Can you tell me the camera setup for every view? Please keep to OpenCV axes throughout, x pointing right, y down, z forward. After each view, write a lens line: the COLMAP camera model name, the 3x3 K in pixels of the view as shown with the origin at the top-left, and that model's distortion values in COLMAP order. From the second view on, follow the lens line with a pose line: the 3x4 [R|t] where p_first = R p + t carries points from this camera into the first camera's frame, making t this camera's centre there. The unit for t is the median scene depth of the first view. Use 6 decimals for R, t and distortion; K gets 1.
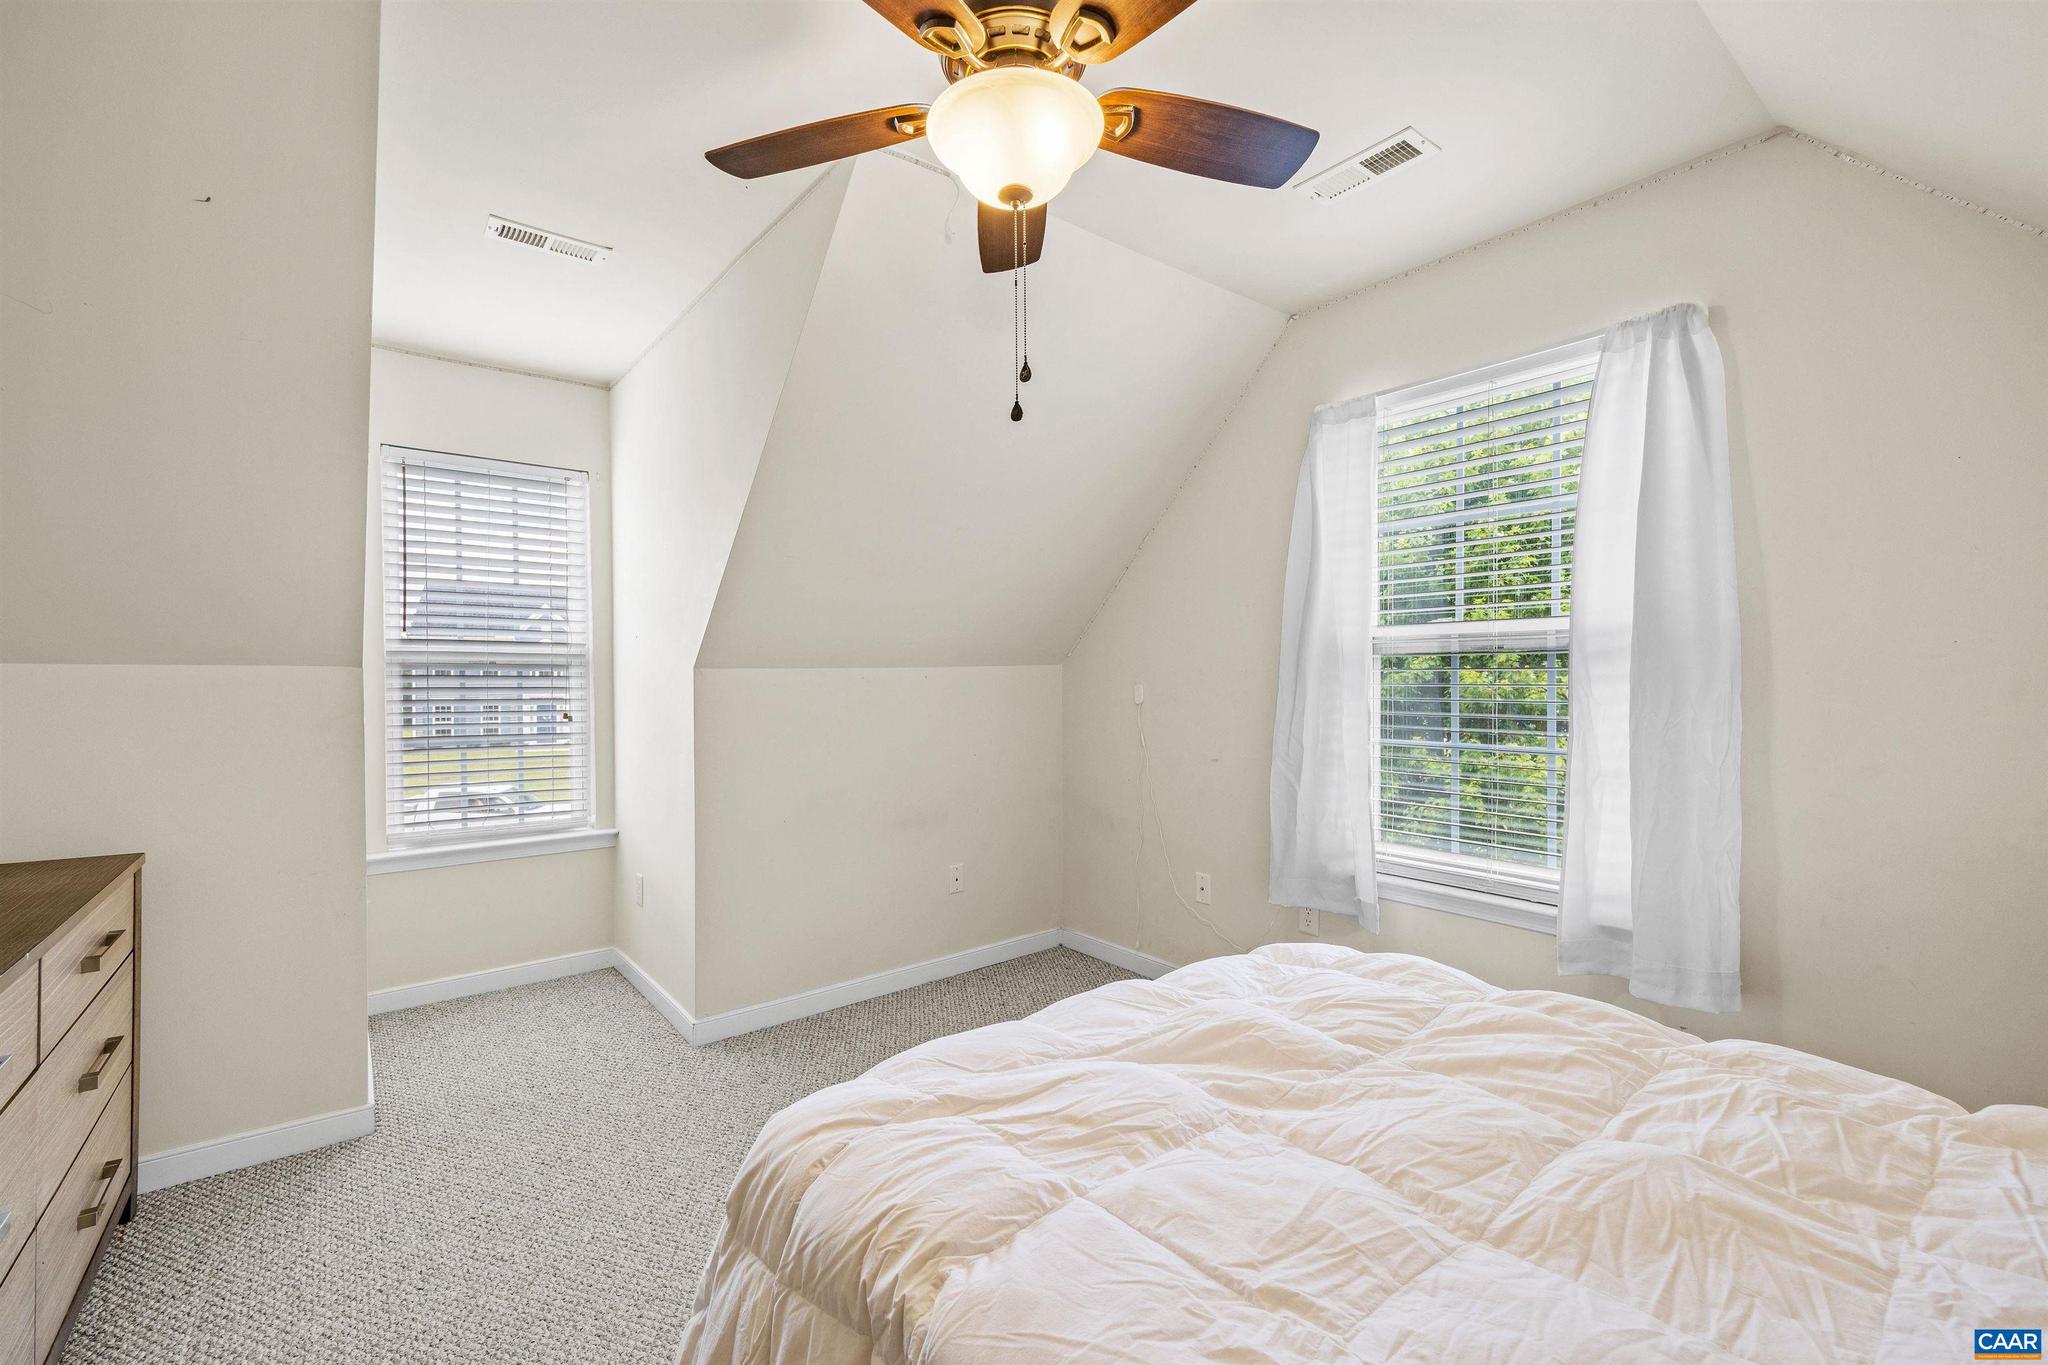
lens RADIAL K [[820.9, 0, 1011.1], [0, 820.9, 677.8], [0, 0, 1]] dist [-0.003407, -0.000675]
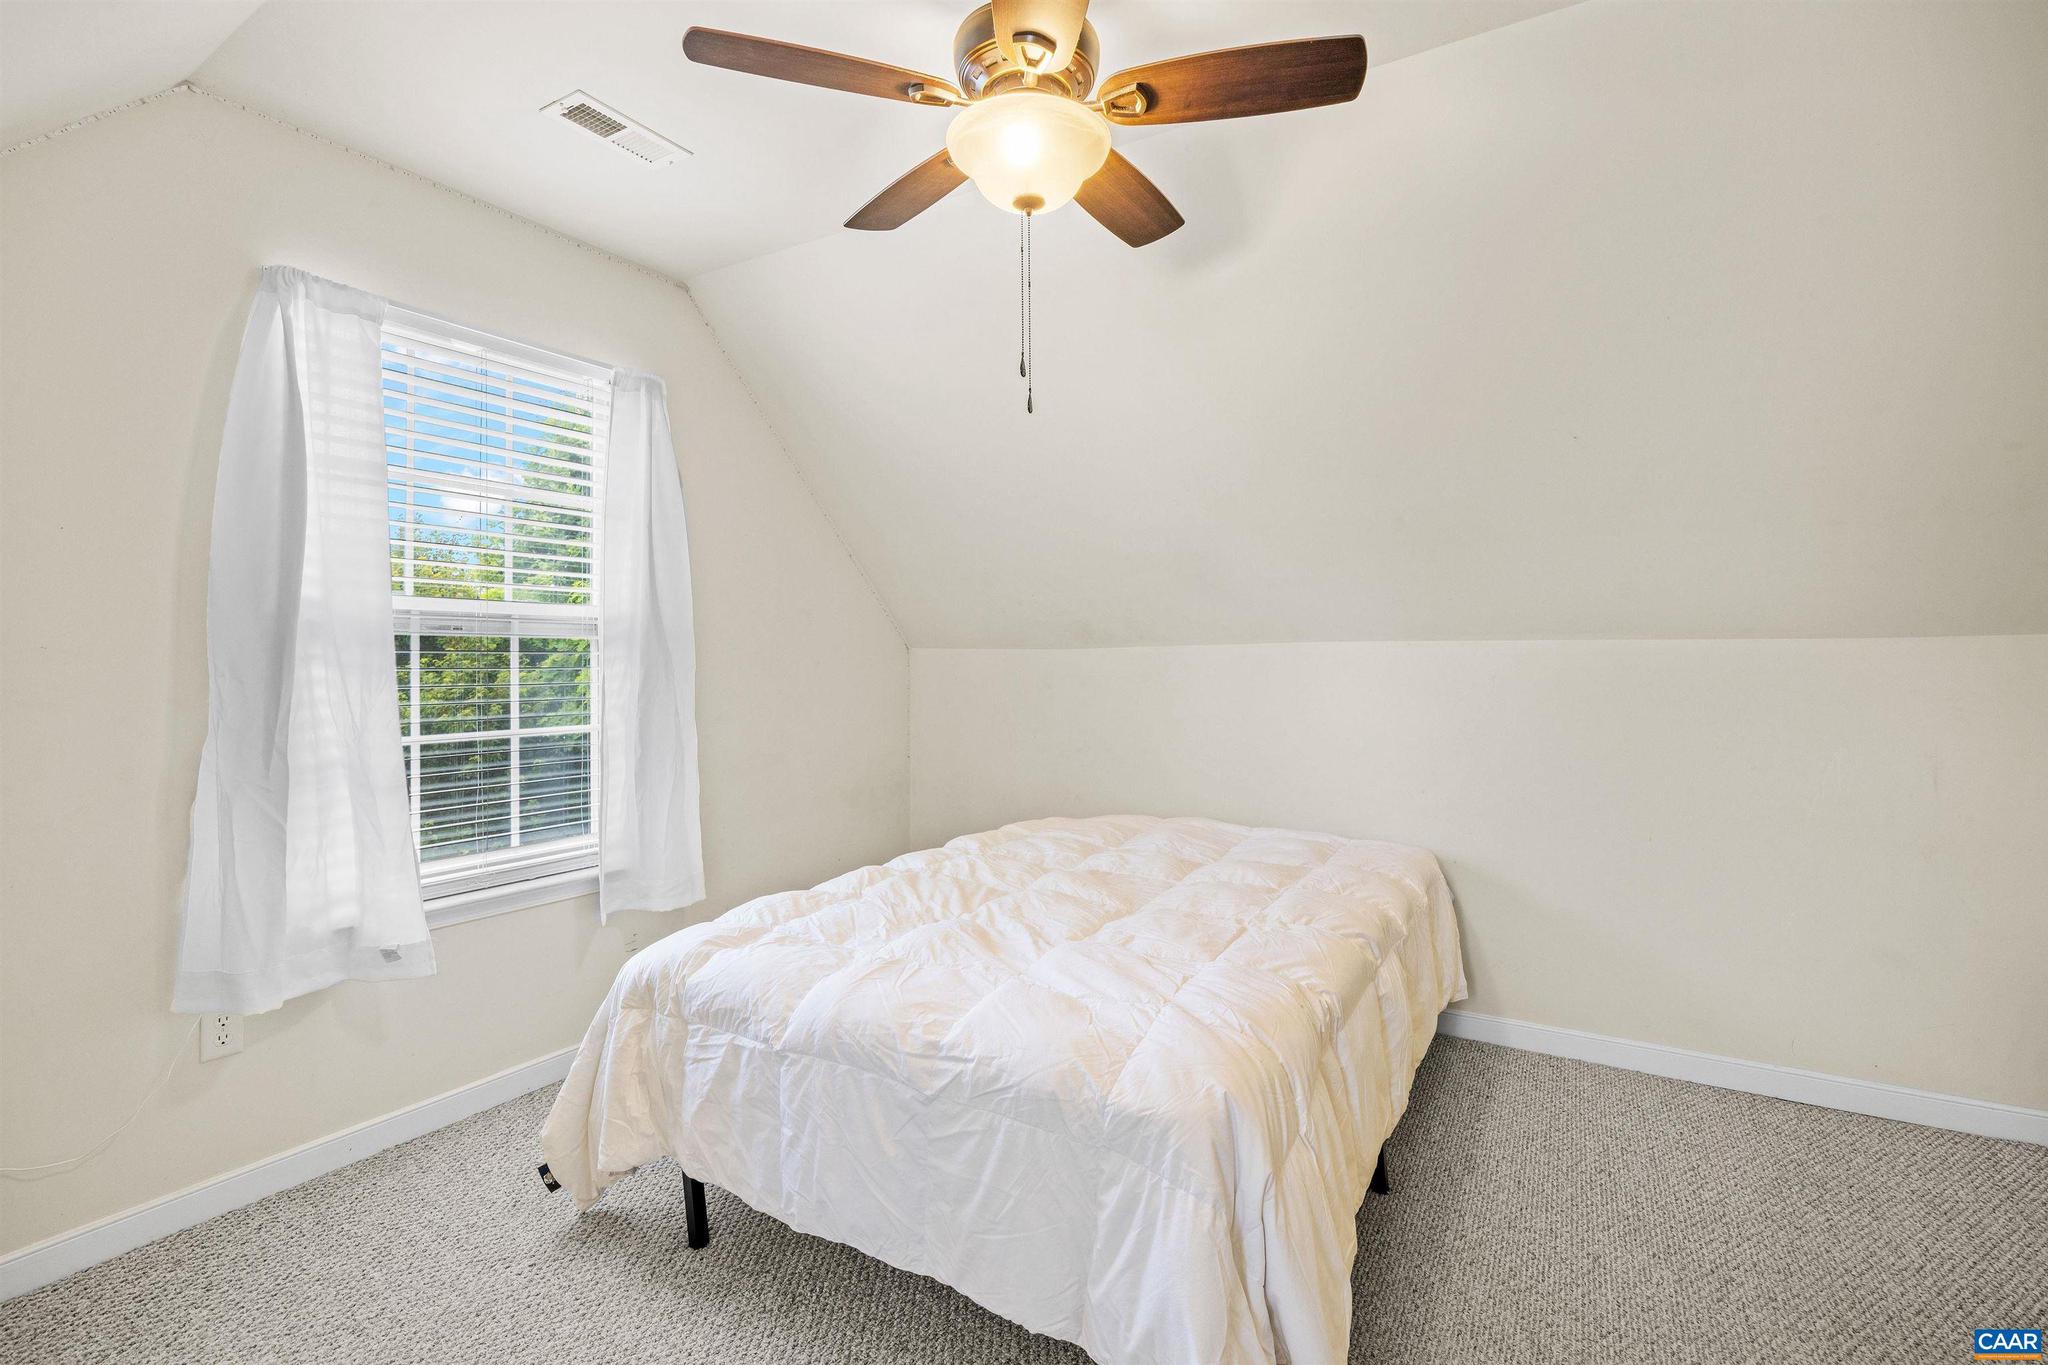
lens RADIAL K [[915.0, 0, 1019.3], [0, 915.0, 658.2], [0, 0, 1]] dist [-0.022487, 0.000186]
pose [[-0.305462, -0.005104, 0.952191, -0.665866], [0.003837, 0.999971, 0.006591, -0.008621], [-0.952196, 0.005667, -0.305434, 0.809819]]
